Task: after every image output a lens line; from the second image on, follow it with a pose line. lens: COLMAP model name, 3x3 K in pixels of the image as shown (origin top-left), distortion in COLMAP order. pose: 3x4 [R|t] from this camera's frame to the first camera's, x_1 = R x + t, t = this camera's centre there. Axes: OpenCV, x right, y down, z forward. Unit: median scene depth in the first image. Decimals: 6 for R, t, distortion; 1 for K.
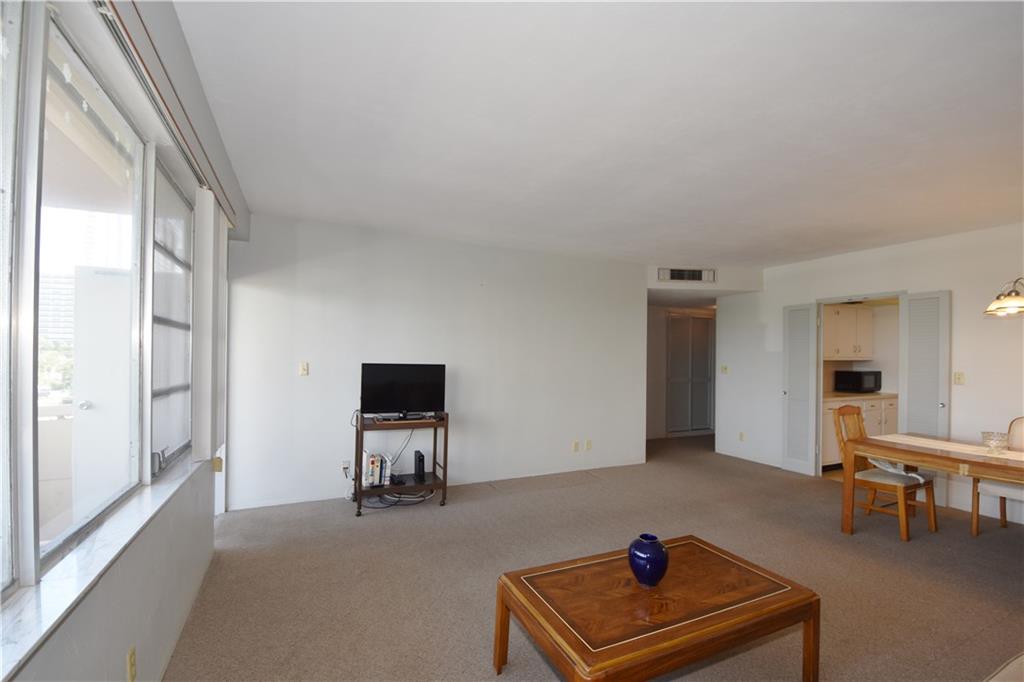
lens RADIAL K [[449.4, 0, 516.1], [0, 449.4, 355.0], [0, 0, 1]] dist [0.013603, -0.023638]
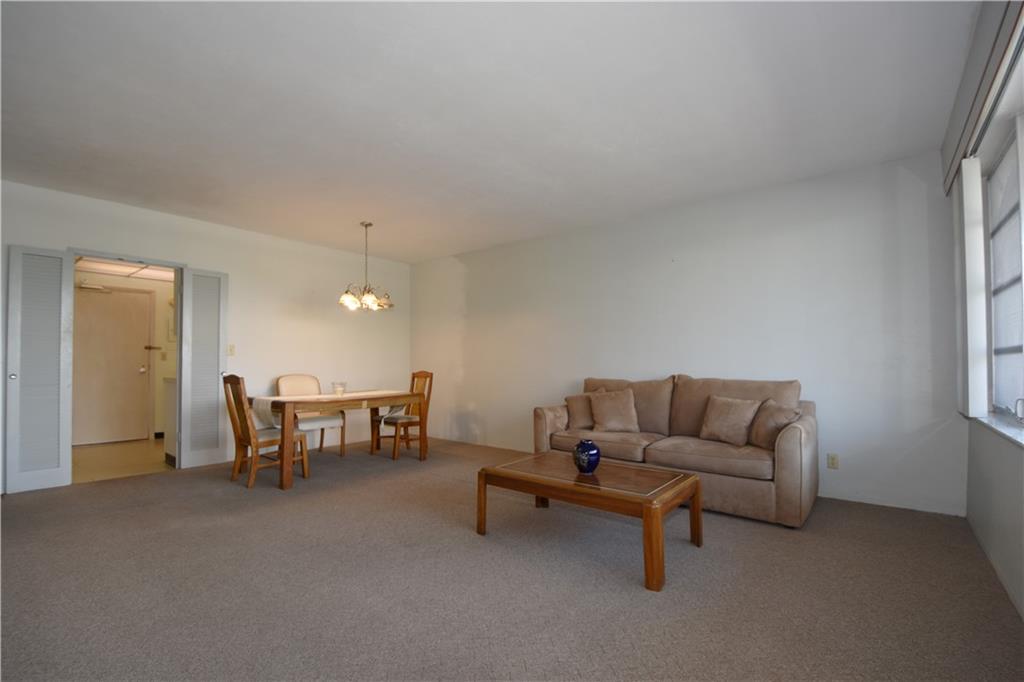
lens RADIAL K [[449.4, 0, 516.1], [0, 449.4, 355.0], [0, 0, 1]] dist [0.013603, -0.023638]
pose [[-0.443885, 0.005901, 0.896064, -0.530078], [-0.009306, 0.999894, -0.011195, 0.094068], [-0.896035, -0.013308, -0.443783, 1.112461]]
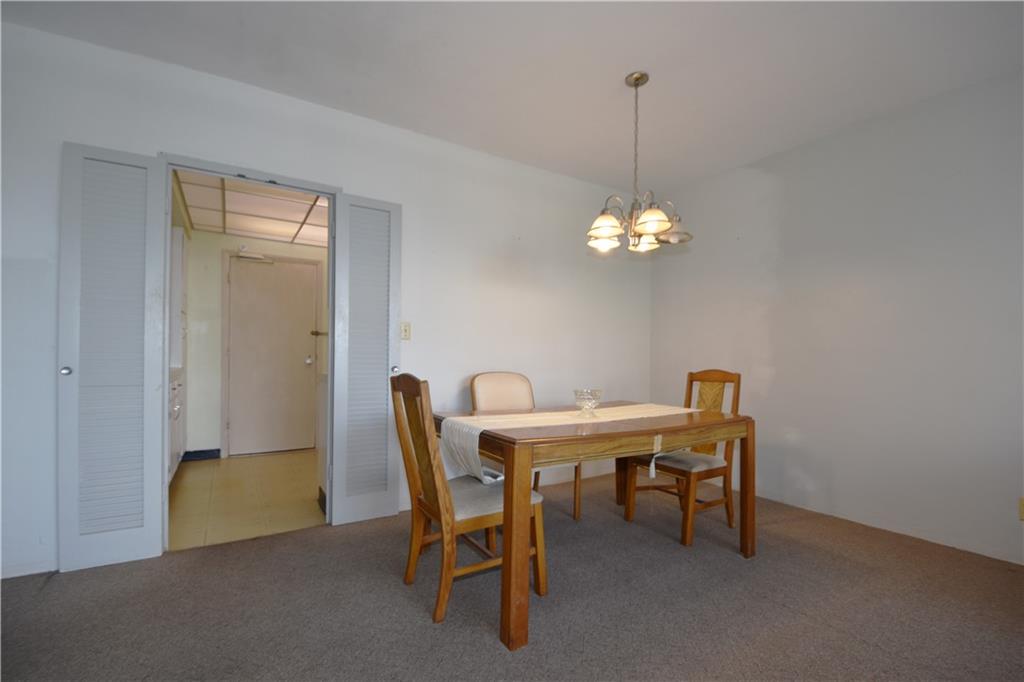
lens RADIAL K [[449.4, 0, 516.1], [0, 449.4, 355.0], [0, 0, 1]] dist [0.013603, -0.023638]
pose [[-0.130823, -0.008009, 0.991373, 0.320985], [-0.015927, 0.999855, 0.005975, 0.110885], [-0.991278, -0.015008, -0.130932, 1.196898]]
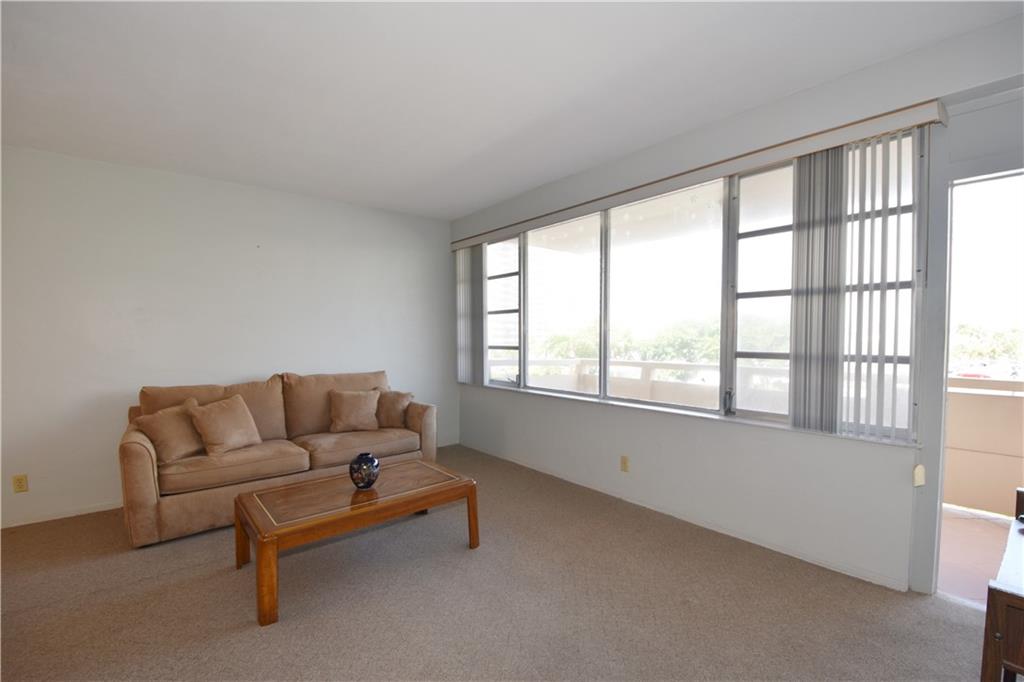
lens RADIAL K [[446.6, 0, 515.3], [0, 446.6, 352.4], [0, 0, 1]] dist [0.000852, 0.000162]
pose [[-0.965271, 0.001664, -0.261245, 0.123959], [-0.006248, 0.999547, 0.029451, 0.034823], [0.261176, 0.030061, -0.964823, 1.461595]]
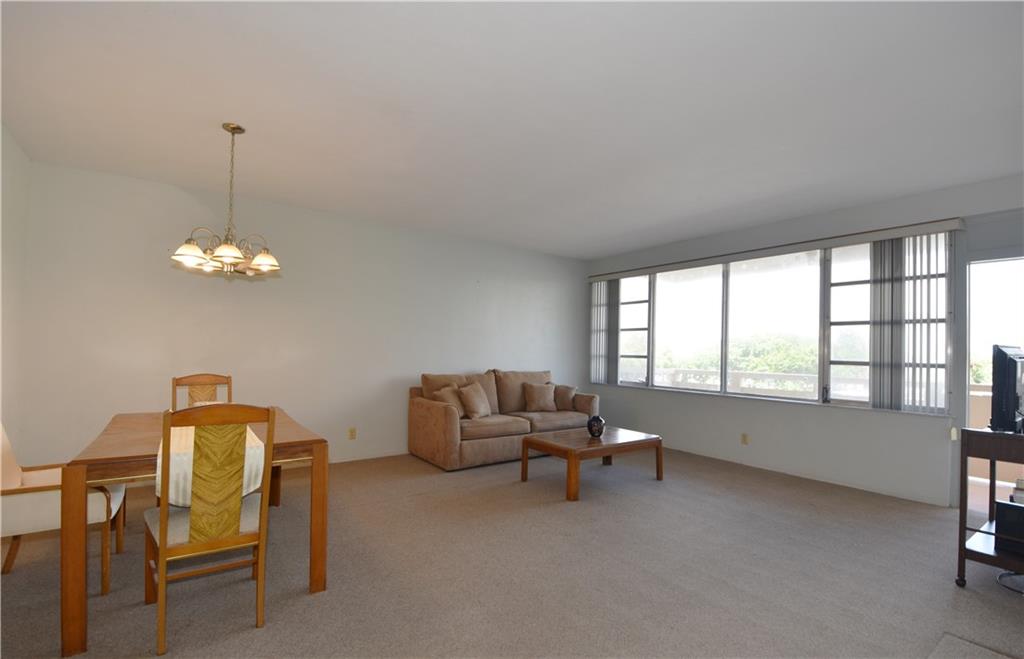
lens RADIAL K [[456.8, 0, 514.8], [0, 456.8, 343.6], [0, 0, 1]] dist [0.015839, -0.025799]
pose [[-0.980315, -0.035262, -0.194263, 0.684297], [-0.031587, 0.999259, -0.021984, 0.067552], [0.194894, -0.015415, -0.980703, 1.896208]]
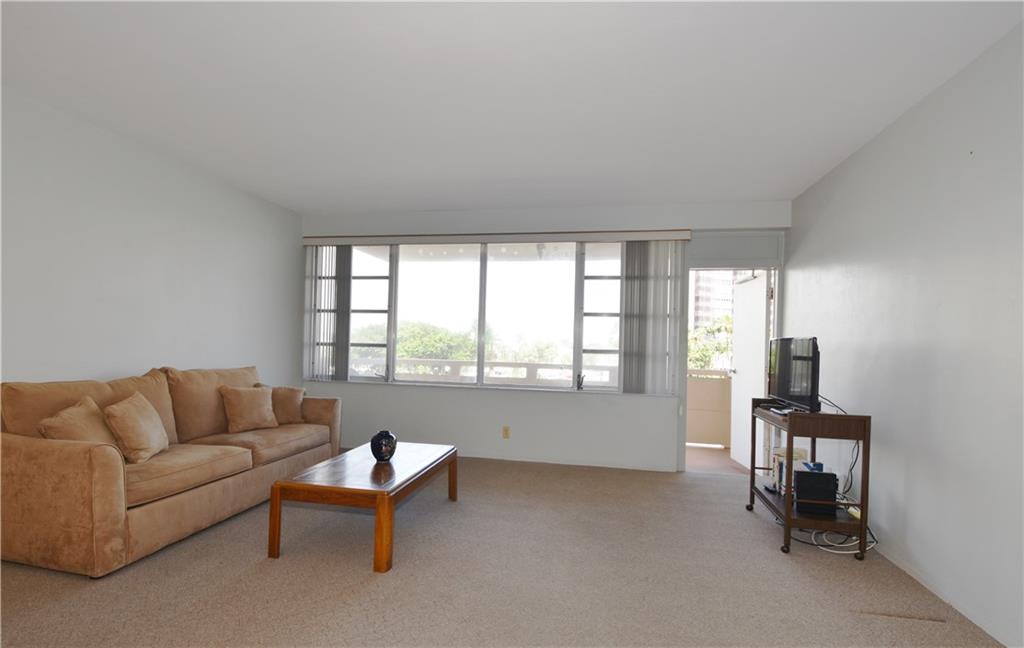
lens RADIAL K [[463.2, 0, 515.5], [0, 463.2, 338.4], [0, 0, 1]] dist [0.018059, -0.026407]
pose [[-0.580293, -0.039889, -0.813430, 0.811091], [-0.029029, 0.999178, -0.028288, 0.071310], [0.813890, 0.007198, -0.580974, 1.393082]]
